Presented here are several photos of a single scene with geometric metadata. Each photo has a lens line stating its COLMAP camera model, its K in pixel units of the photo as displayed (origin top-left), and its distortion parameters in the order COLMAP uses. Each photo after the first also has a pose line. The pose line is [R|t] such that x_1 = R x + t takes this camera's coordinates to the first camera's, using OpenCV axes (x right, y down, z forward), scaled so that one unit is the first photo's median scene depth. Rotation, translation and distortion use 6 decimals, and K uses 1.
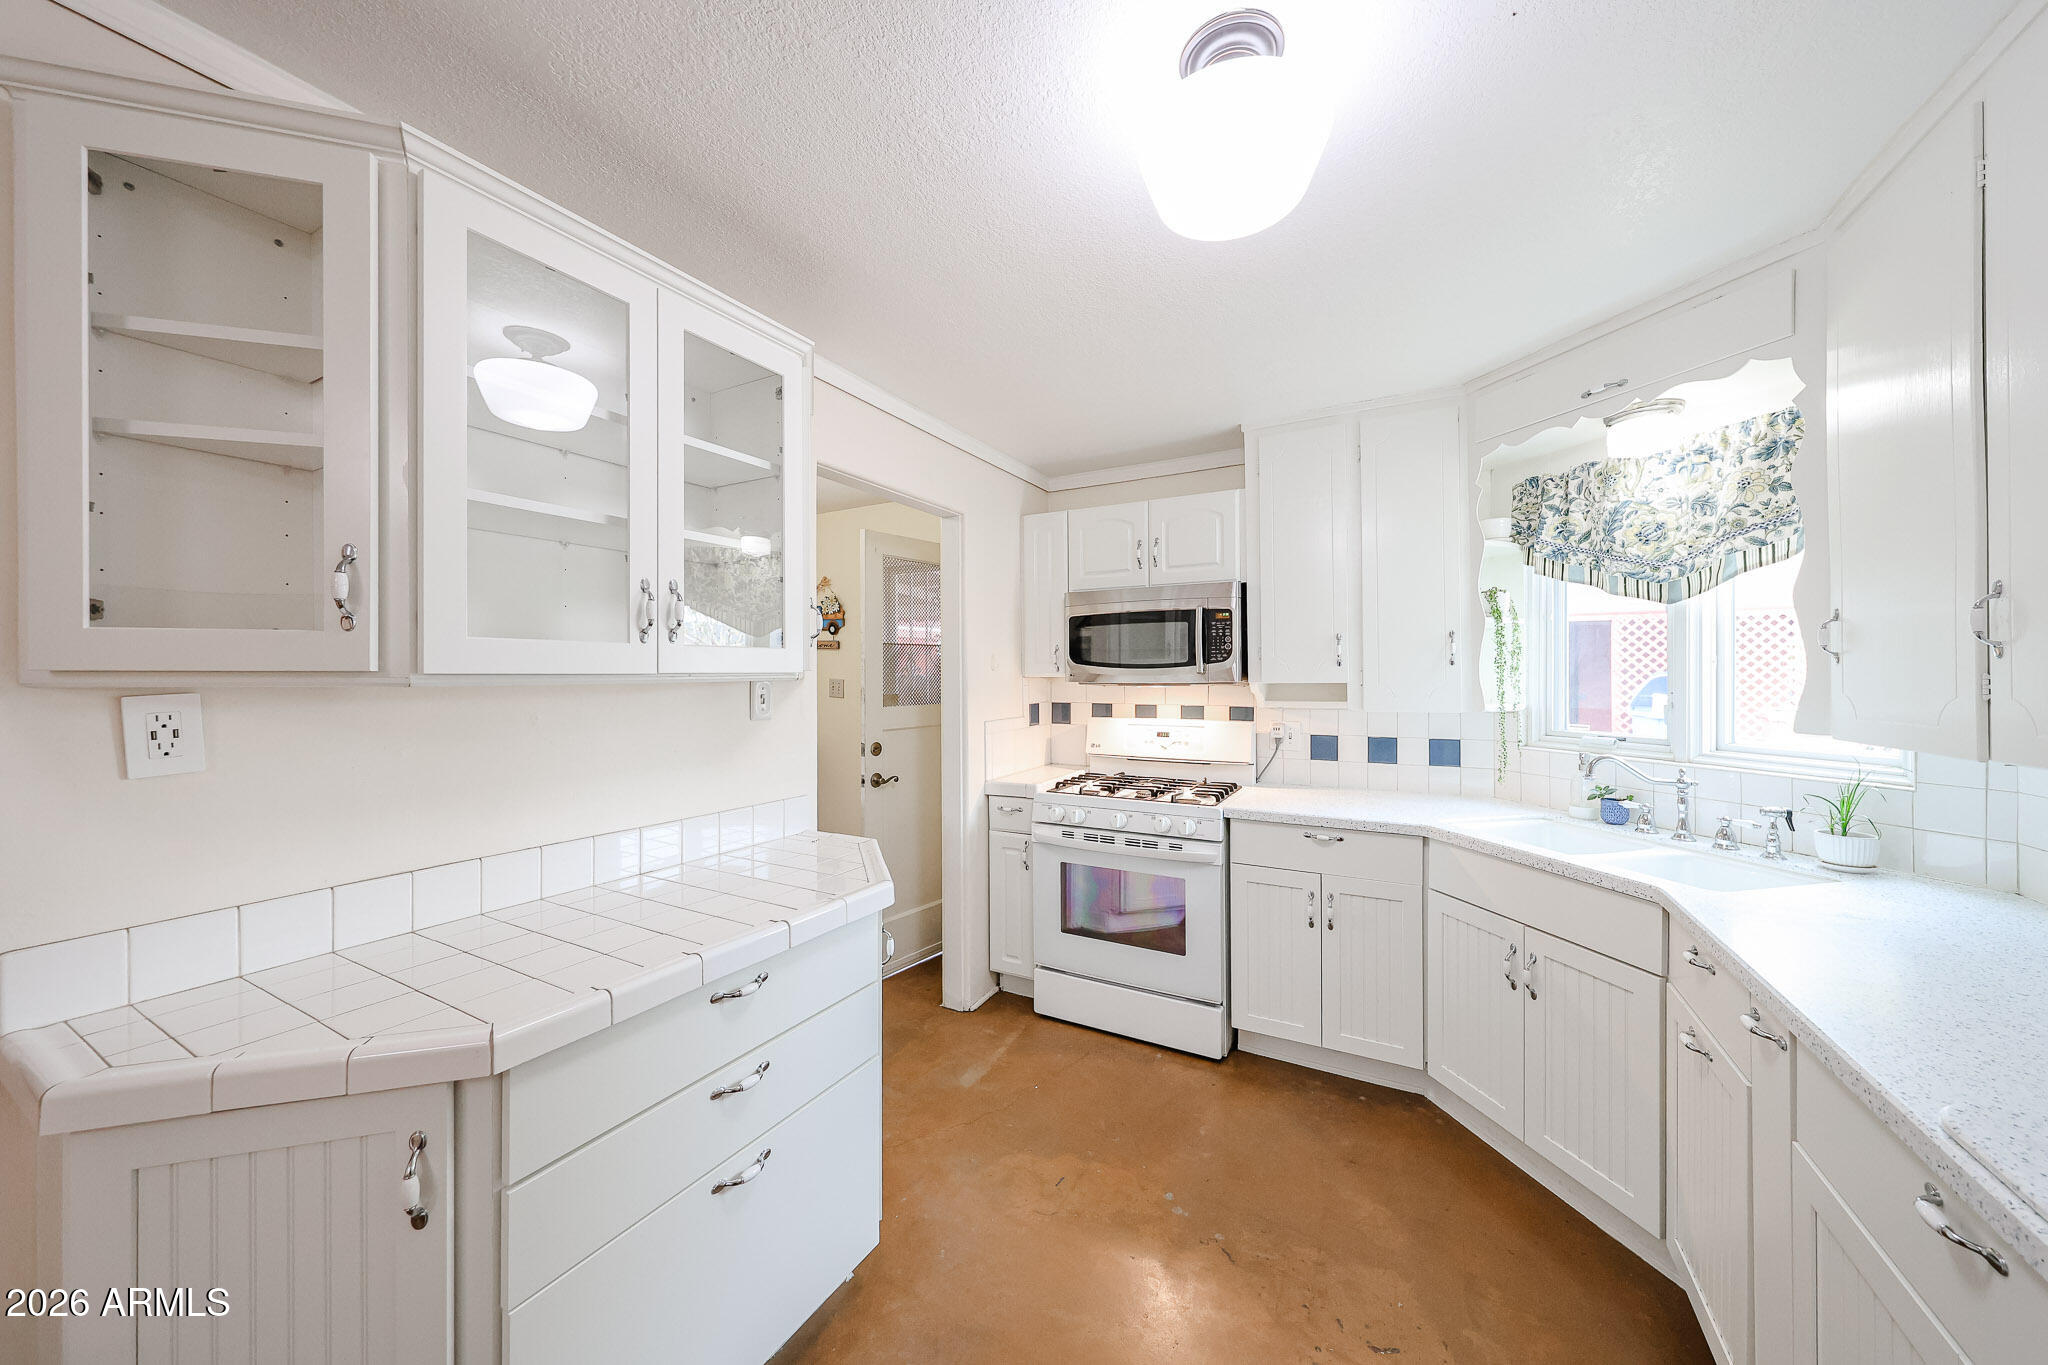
lens RADIAL K [[719.2, 0, 1016.3], [0, 719.2, 674.7], [0, 0, 1]] dist [0.003378, 0.000064]
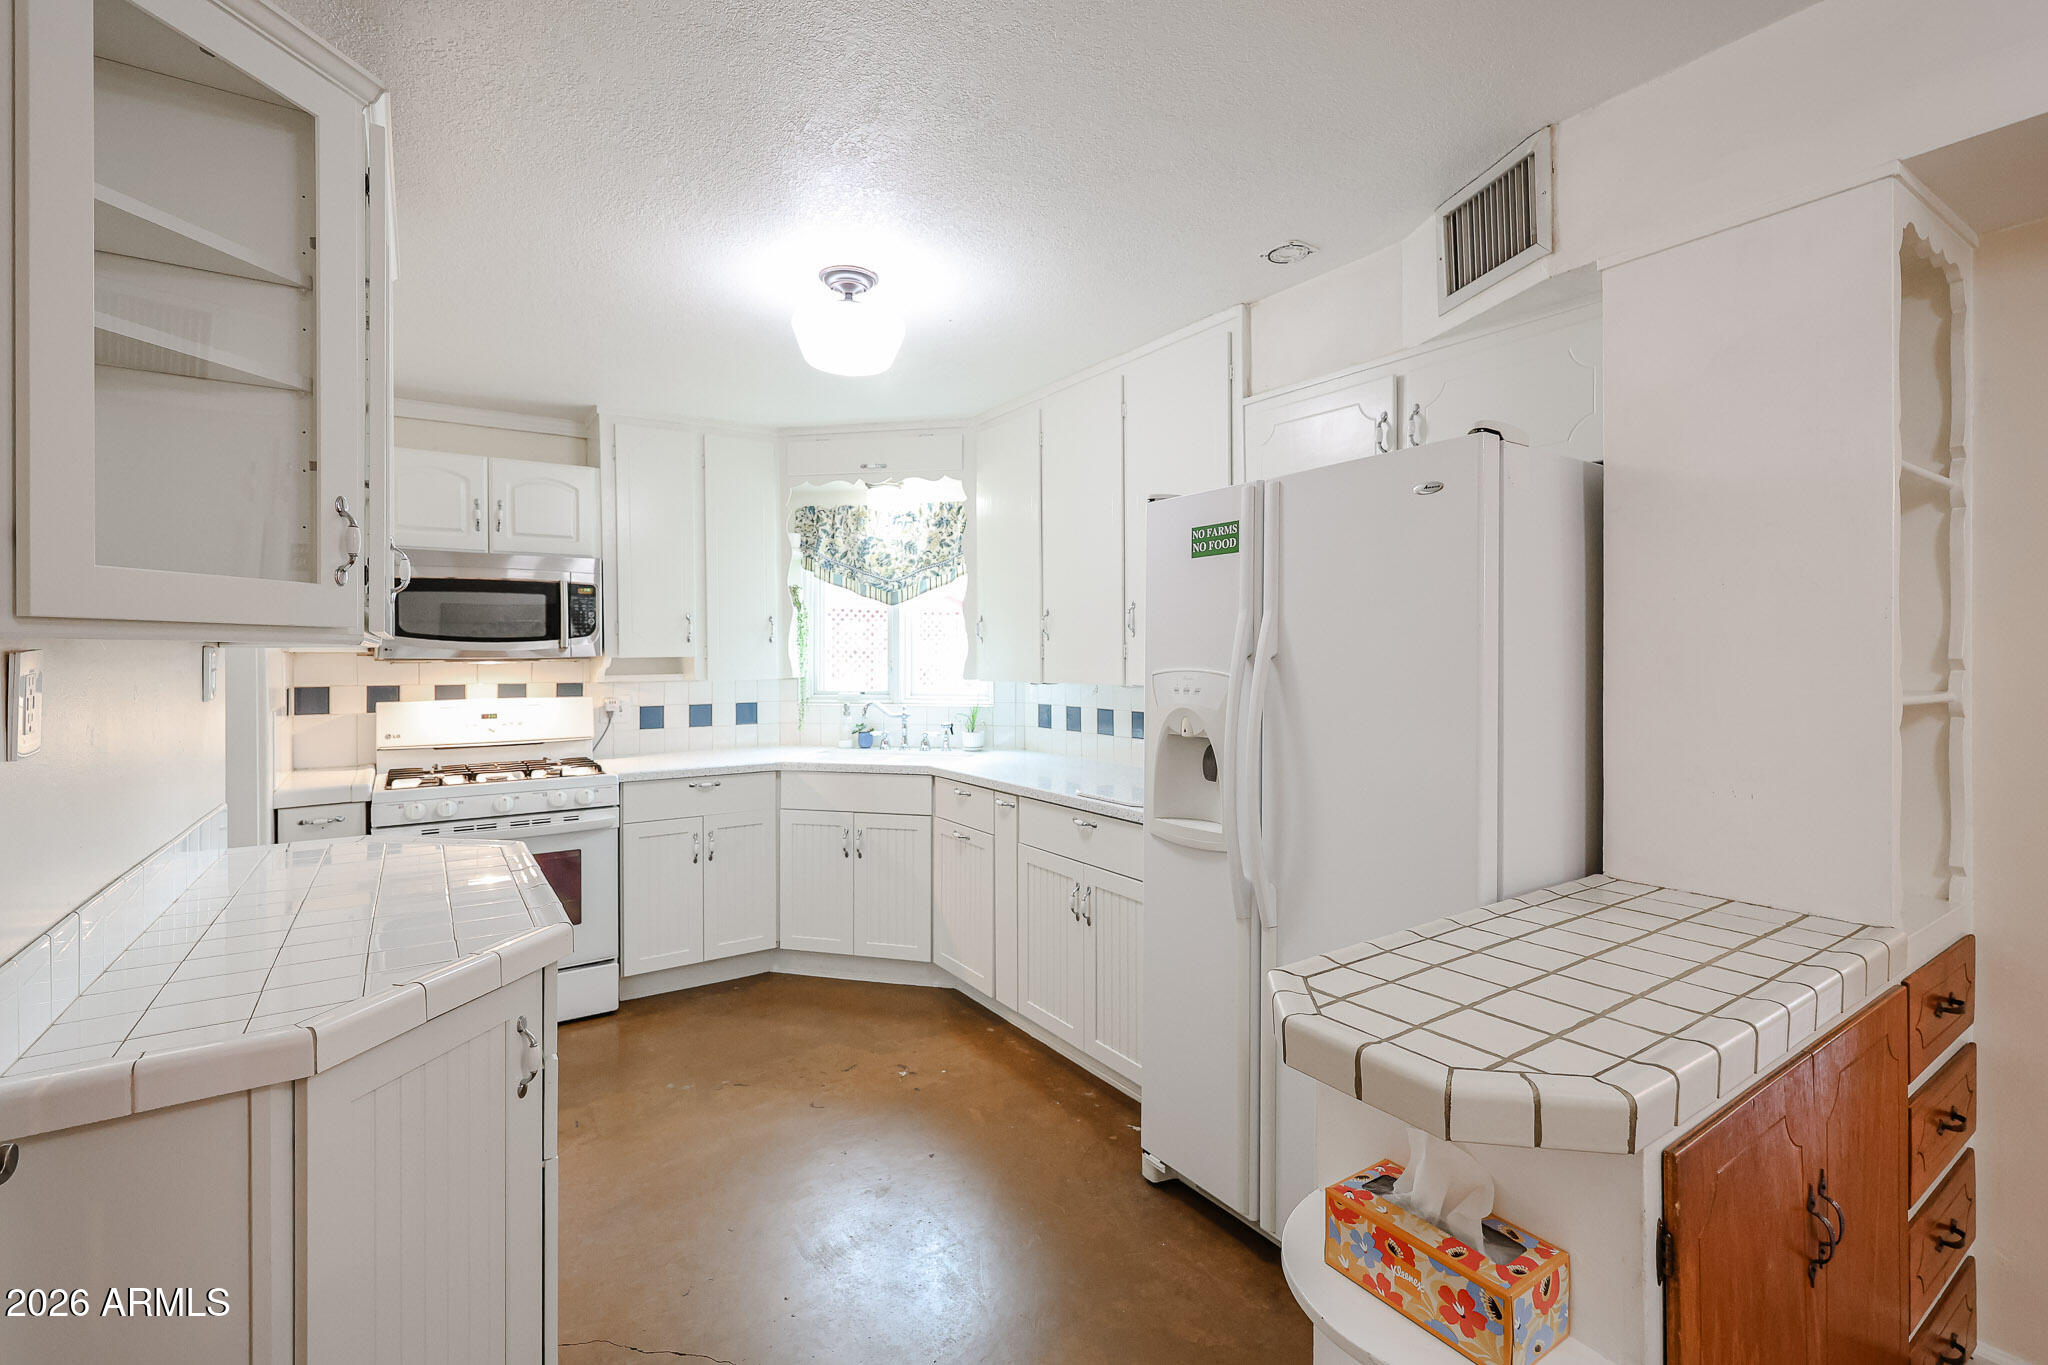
lens RADIAL K [[915.3, 0, 1027.1], [0, 915.3, 652.7], [0, 0, 1]] dist [0.002834, 0.001161]
pose [[0.457372, 0.003737, 0.889268, -0.657539], [0.004187, 0.999971, -0.006355, 0.017826], [-0.889266, 0.006630, 0.457343, -0.165627]]
